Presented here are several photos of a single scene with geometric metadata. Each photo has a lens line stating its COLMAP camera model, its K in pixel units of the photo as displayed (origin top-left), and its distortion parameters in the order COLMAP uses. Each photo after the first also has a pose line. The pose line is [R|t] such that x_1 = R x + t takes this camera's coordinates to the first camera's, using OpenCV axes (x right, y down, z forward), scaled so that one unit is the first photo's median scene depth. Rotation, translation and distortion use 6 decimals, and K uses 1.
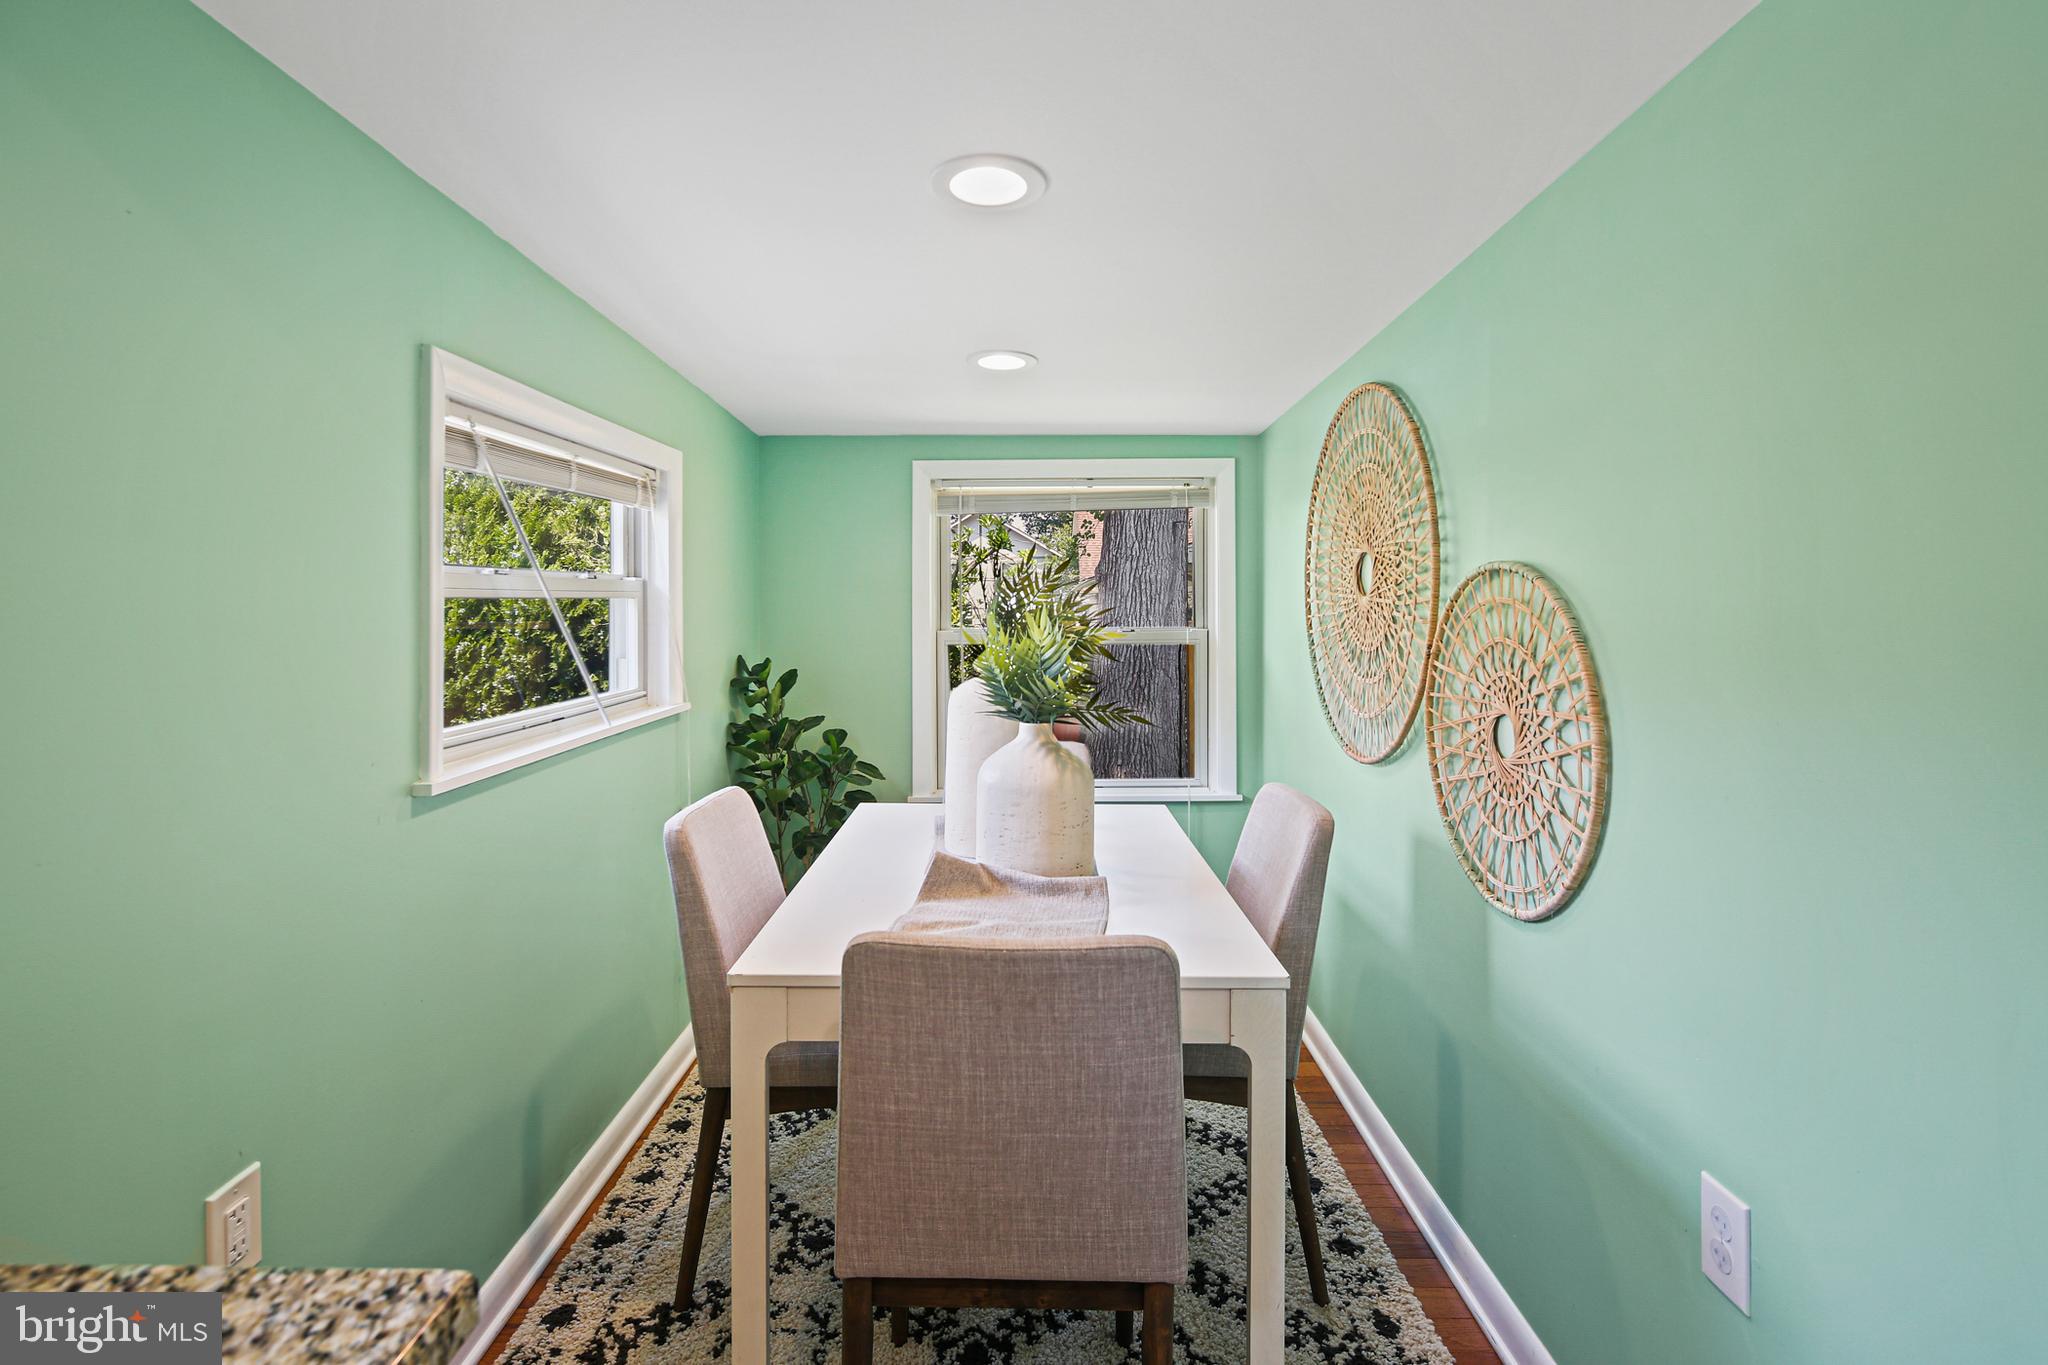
lens RADIAL K [[999.0, 0, 1017.3], [0, 999.0, 610.3], [0, 0, 1]] dist [0.000157, -0.000109]
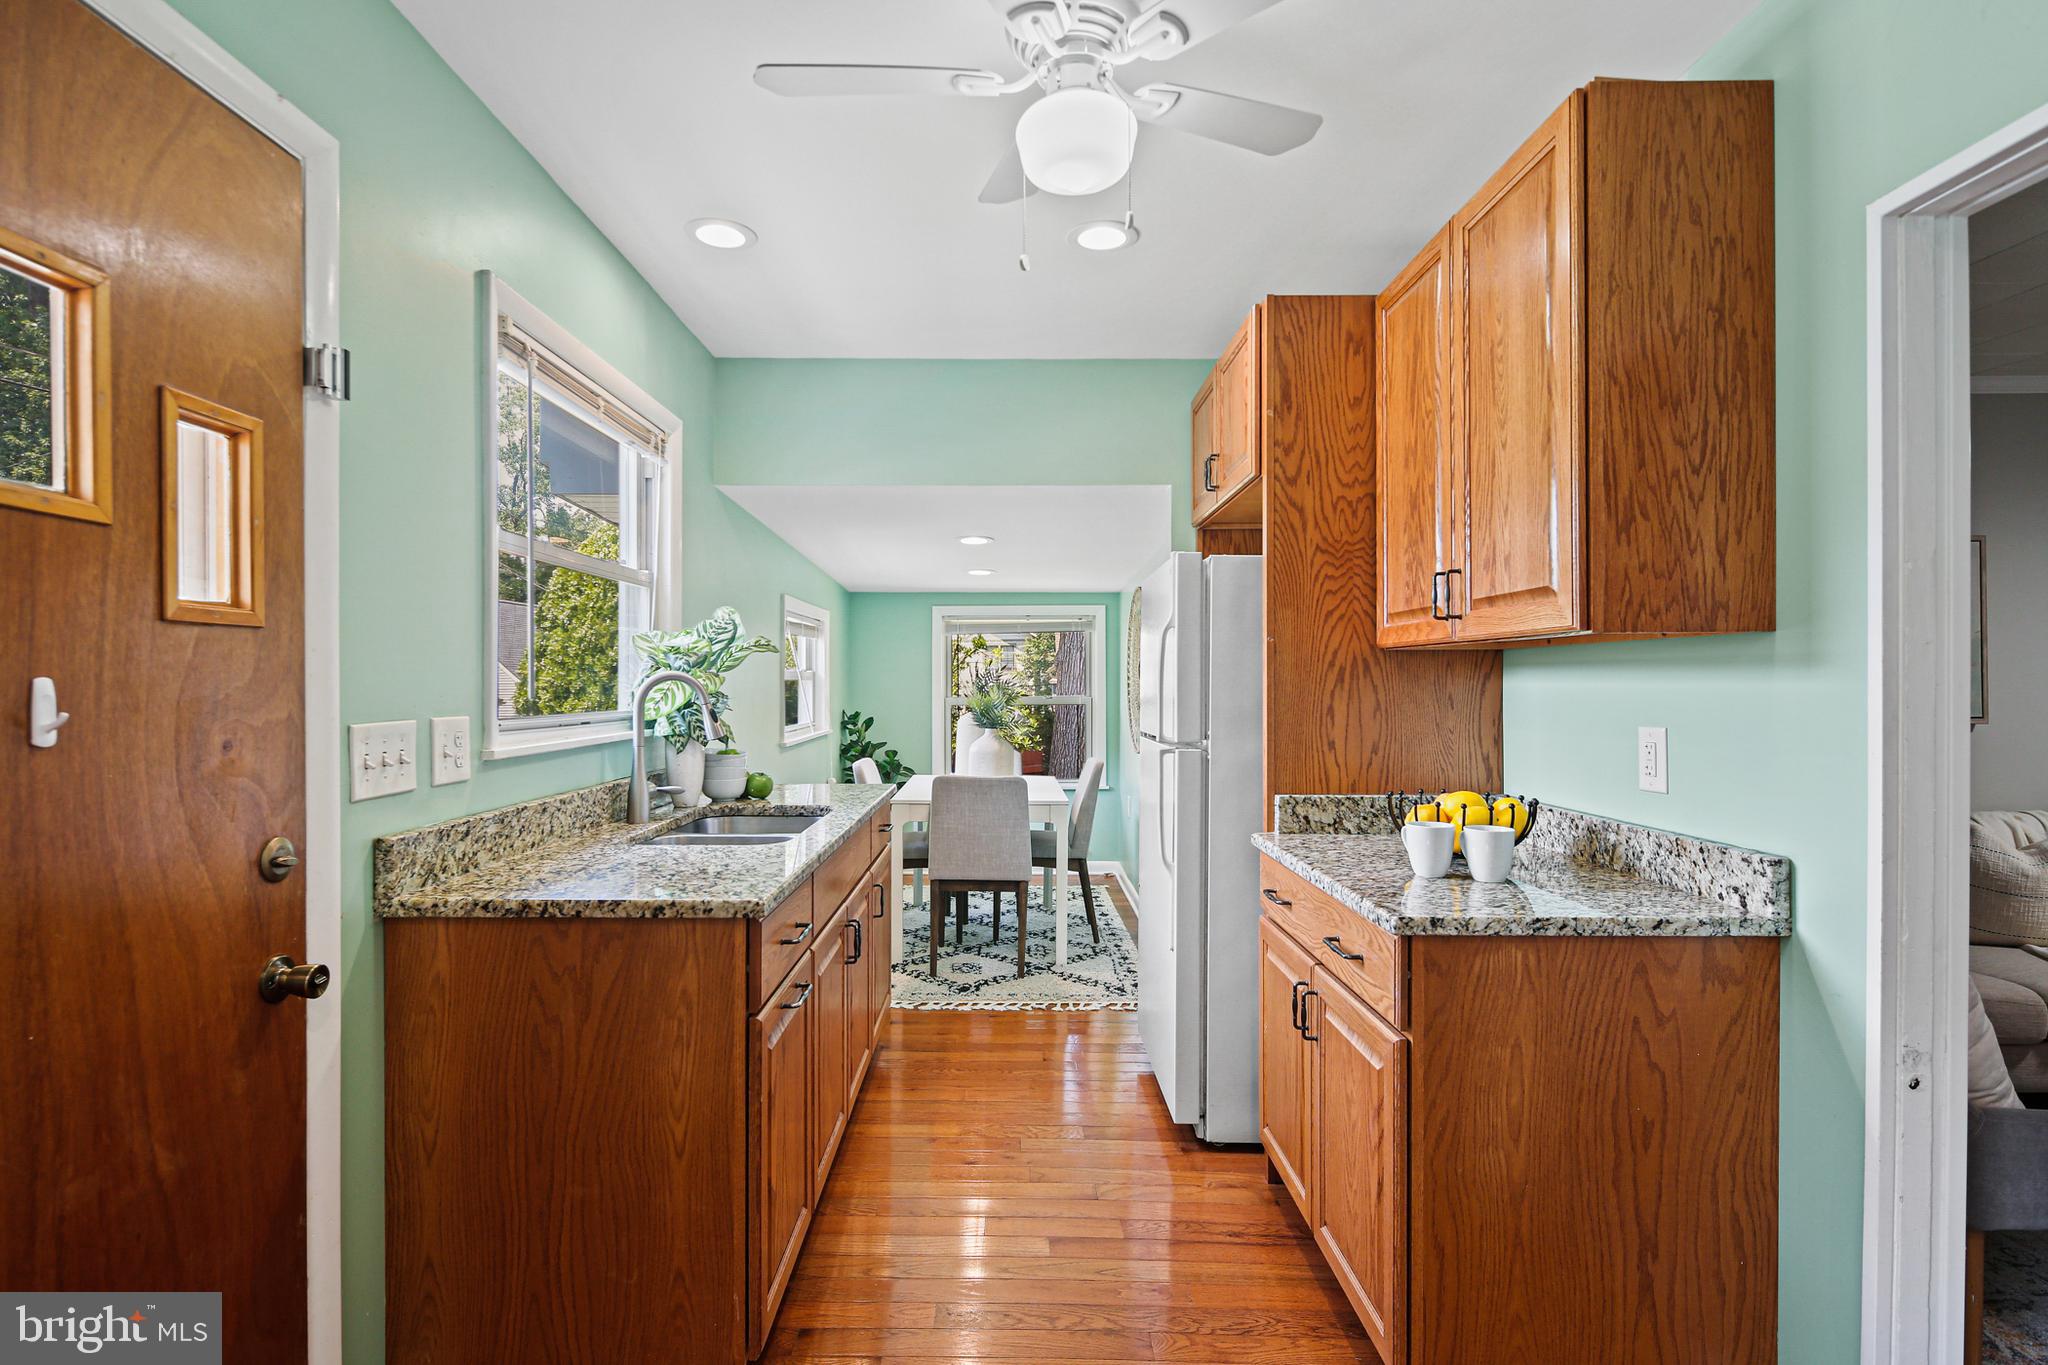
lens RADIAL K [[989.0, 0, 1020.8], [0, 989.0, 695.7], [0, 0, 1]] dist [-0.001769, -0.000565]
pose [[0.999799, 0.000468, 0.020044, 0.024658], [-0.000552, 0.999991, 0.004186, 0.010066], [-0.020042, -0.004196, 0.999790, -0.903920]]
